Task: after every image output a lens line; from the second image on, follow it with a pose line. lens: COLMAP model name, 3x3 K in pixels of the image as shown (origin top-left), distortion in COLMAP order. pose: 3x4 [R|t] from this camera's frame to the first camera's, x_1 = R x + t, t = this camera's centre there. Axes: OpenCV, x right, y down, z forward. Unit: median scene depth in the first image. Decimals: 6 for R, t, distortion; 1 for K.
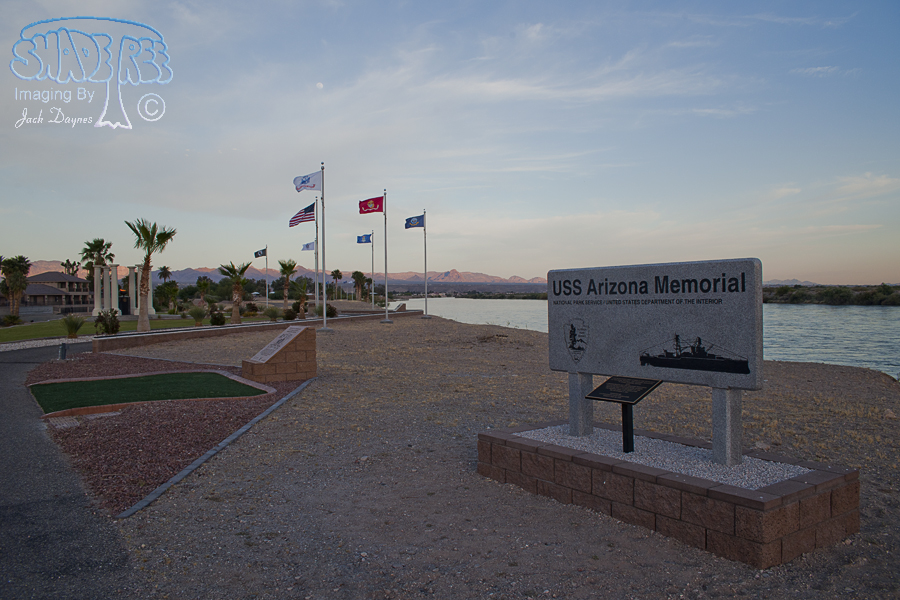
lens RADIAL K [[717.0, 0, 450.0], [0, 717.0, 300.0], [0, 0, 1]] dist [-0.130655, 0.097842]
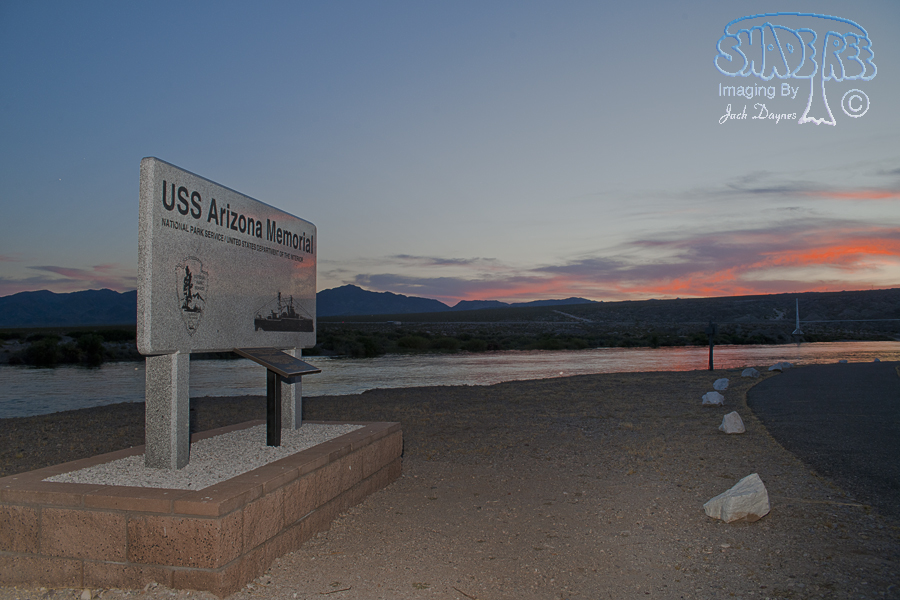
lens RADIAL K [[717.0, 0, 450.0], [0, 717.0, 300.0], [0, 0, 1]] dist [-0.130655, 0.097842]
pose [[-0.710490, 0.061224, 0.701038, -0.418191], [0.023653, 0.997723, -0.063162, 0.114479], [-0.703309, -0.028295, -0.710321, 1.423237]]
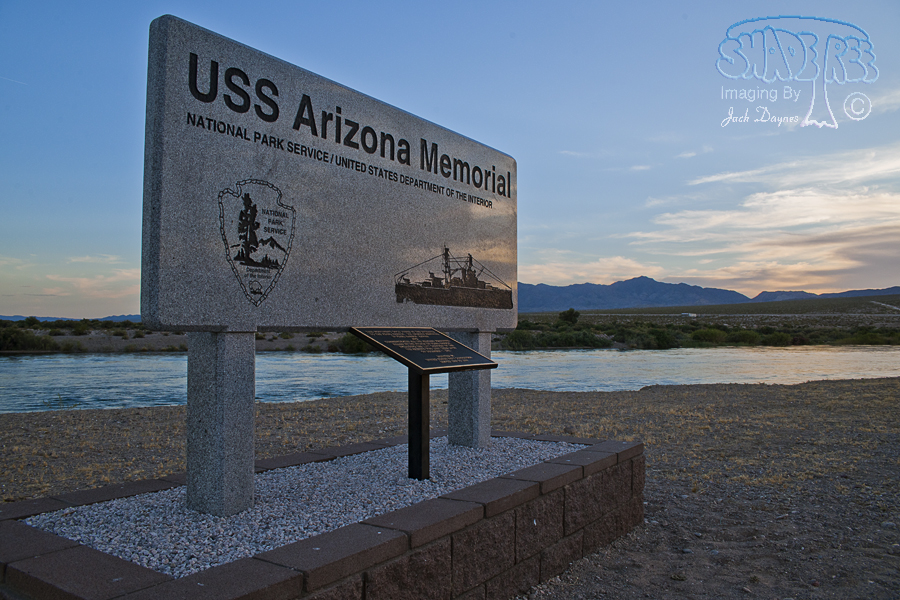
lens RADIAL K [[717.0, 0, 450.0], [0, 717.0, 300.0], [0, 0, 1]] dist [-0.130655, 0.097842]
pose [[-0.377579, 0.057095, 0.924215, -0.218098], [0.007251, 0.998249, -0.058706, 0.122995], [-0.925949, -0.015465, -0.377332, 1.182875]]
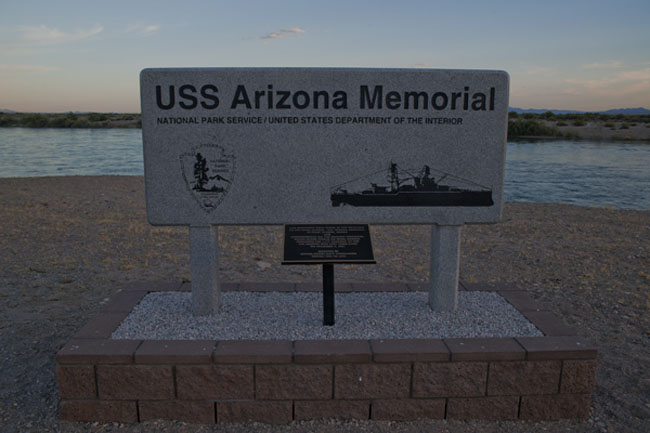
lens RADIAL K [[542.4, 0, 325.0], [0, 542.4, 216.5], [0, 0, 1]] dist [-0.101042, 0.012002]
pose [[0.531385, -0.135863, 0.836165, -0.216011], [-0.011058, 0.985859, 0.167213, 0.007655], [-0.847058, -0.098101, 0.522368, 0.725439]]
